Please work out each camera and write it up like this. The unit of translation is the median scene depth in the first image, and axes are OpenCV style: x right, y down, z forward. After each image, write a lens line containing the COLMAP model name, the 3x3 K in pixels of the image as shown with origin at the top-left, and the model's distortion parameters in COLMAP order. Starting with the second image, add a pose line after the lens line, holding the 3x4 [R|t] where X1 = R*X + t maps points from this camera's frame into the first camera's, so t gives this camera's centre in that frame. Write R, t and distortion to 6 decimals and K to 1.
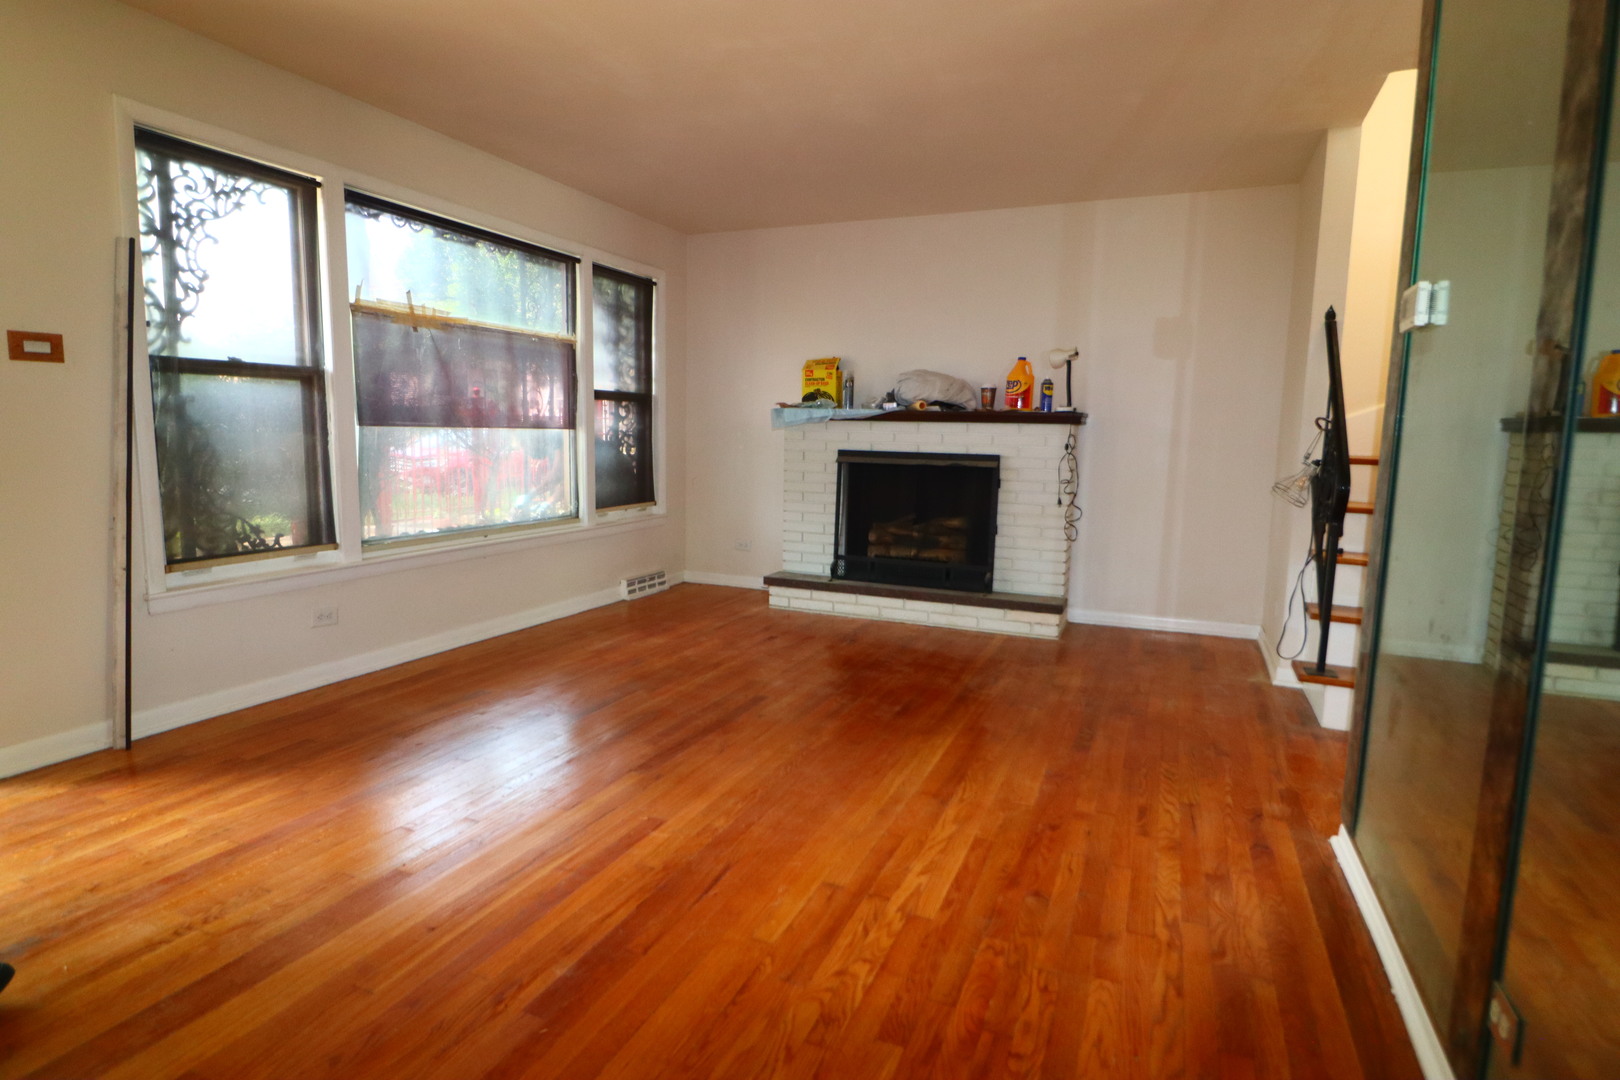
lens RADIAL K [[844.5, 0, 817.7], [0, 844.5, 538.0], [0, 0, 1]] dist [-0.008602, -0.000875]
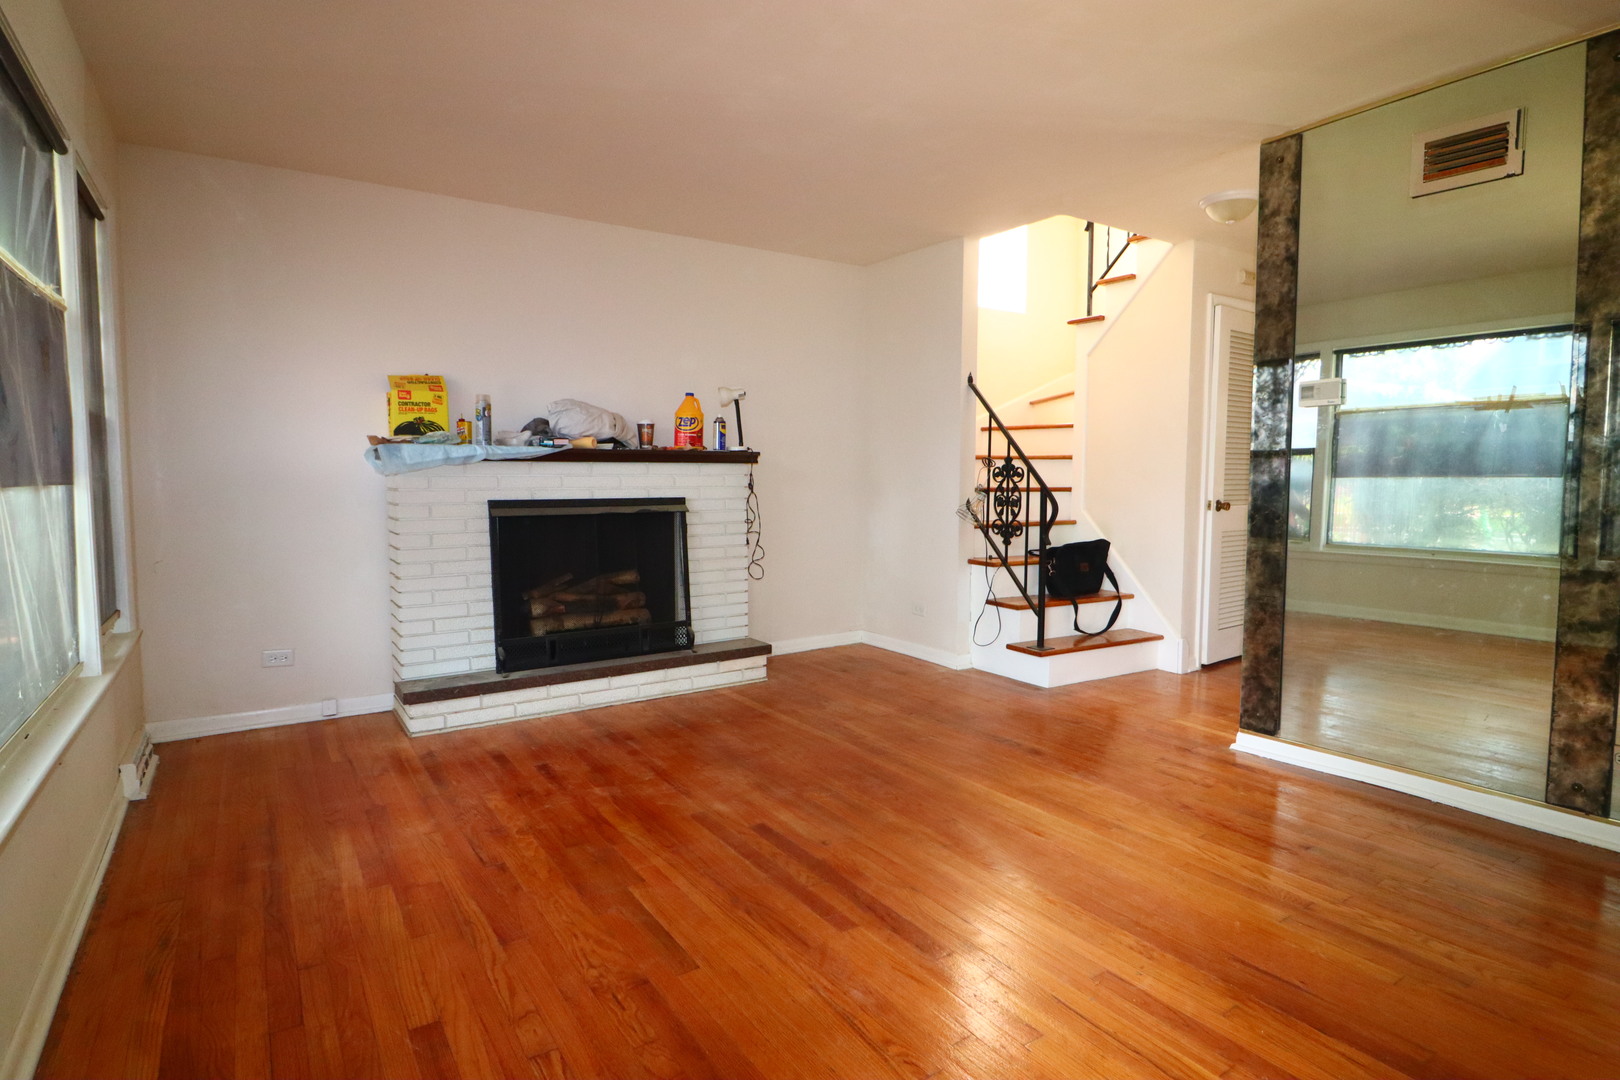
lens RADIAL K [[844.5, 0, 817.7], [0, 844.5, 538.0], [0, 0, 1]] dist [-0.008602, -0.000875]
pose [[0.535682, -0.084439, 0.840187, -0.483455], [0.116340, 0.992879, 0.025609, -0.061348], [-0.836367, 0.084029, 0.541691, 0.385115]]
